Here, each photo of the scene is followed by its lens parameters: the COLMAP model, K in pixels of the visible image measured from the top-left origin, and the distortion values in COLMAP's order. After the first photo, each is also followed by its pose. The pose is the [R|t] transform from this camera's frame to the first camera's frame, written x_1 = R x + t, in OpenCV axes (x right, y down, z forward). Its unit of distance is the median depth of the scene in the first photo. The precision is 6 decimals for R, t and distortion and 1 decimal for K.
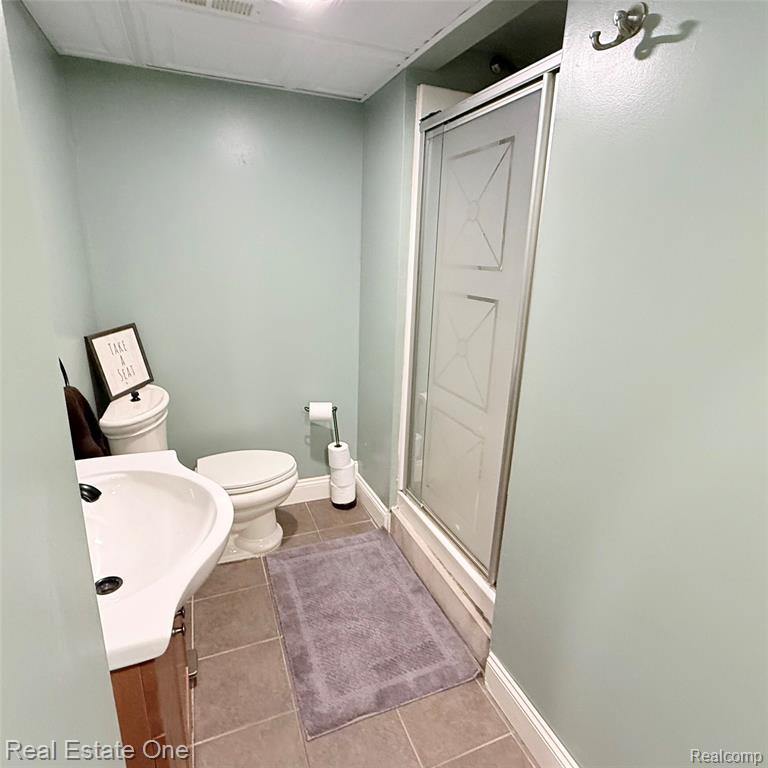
lens RADIAL K [[448.9, 0, 384.0], [0, 448.9, 384.0], [0, 0, 1]] dist [-0.001652, -0.002724]
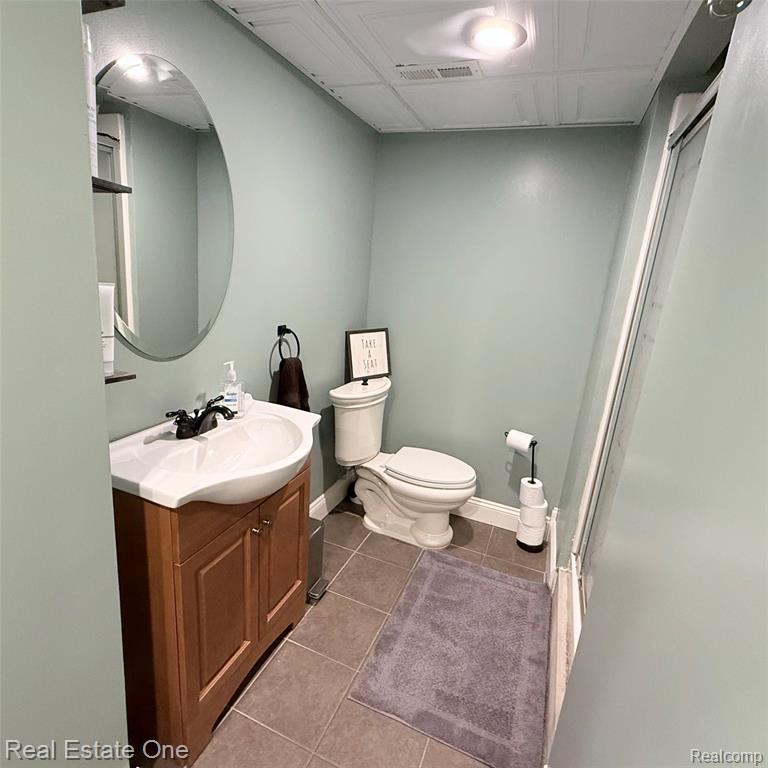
lens RADIAL K [[439.5, 0, 384.0], [0, 439.5, 384.0], [0, 0, 1]] dist [-0.005136, -0.000650]
pose [[0.708288, 0.208004, -0.674583, 0.327628], [-0.250584, 0.967455, 0.035206, -0.022742], [0.659951, 0.144104, 0.737359, 0.088786]]
